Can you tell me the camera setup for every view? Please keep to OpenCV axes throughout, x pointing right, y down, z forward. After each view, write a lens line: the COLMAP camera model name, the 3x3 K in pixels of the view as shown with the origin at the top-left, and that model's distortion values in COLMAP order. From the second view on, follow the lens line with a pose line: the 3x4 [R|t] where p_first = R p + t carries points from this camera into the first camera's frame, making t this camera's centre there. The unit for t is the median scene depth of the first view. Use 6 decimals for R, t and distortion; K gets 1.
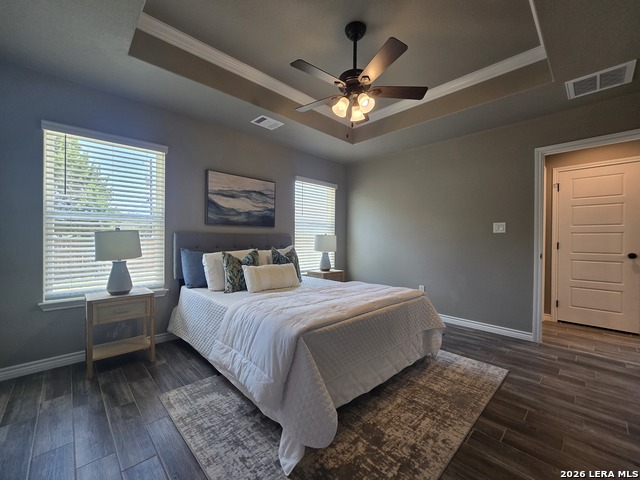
lens RADIAL K [[263.7, 0, 321.5], [0, 263.7, 236.6], [0, 0, 1]] dist [0.009884, -0.000200]
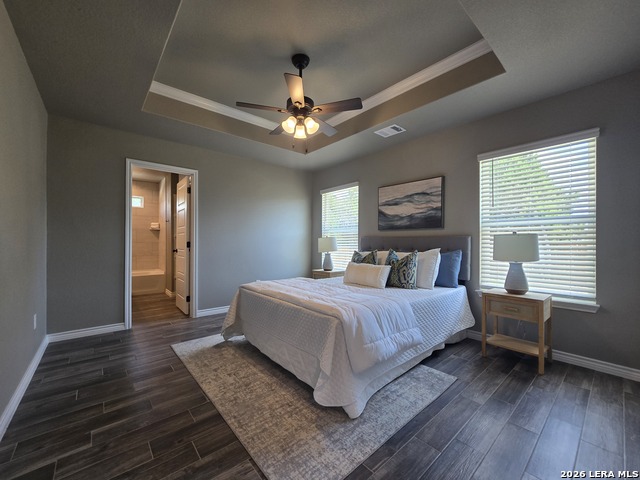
lens RADIAL K [[261.7, 0, 320.0], [0, 261.7, 240.0], [0, 0, 1]] dist [-0.000112, 0.000090]
pose [[-0.060665, -0.011969, -0.998086, 0.839304], [0.008847, 0.999882, -0.012528, 0.014759], [0.998119, -0.009590, -0.060552, 0.770506]]
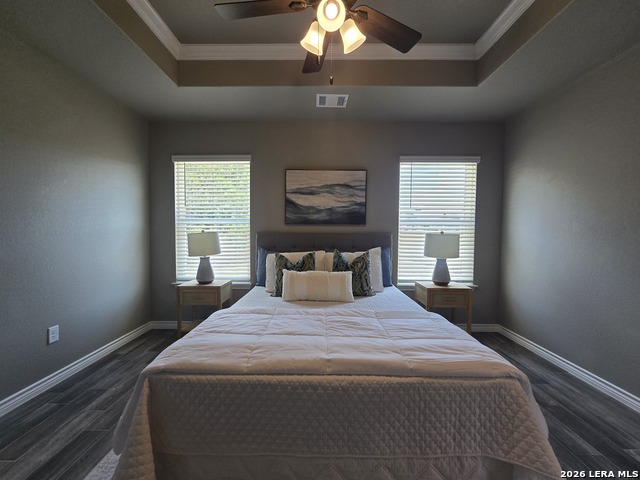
lens RADIAL K [[261.7, 0, 320.0], [0, 261.7, 240.0], [0, 0, 1]] dist [-0.000112, 0.000090]
pose [[0.713179, 0.017676, -0.700759, 0.353547], [0.006180, 0.999485, 0.031500, -0.016082], [0.700955, -0.026796, 0.712702, 0.367741]]
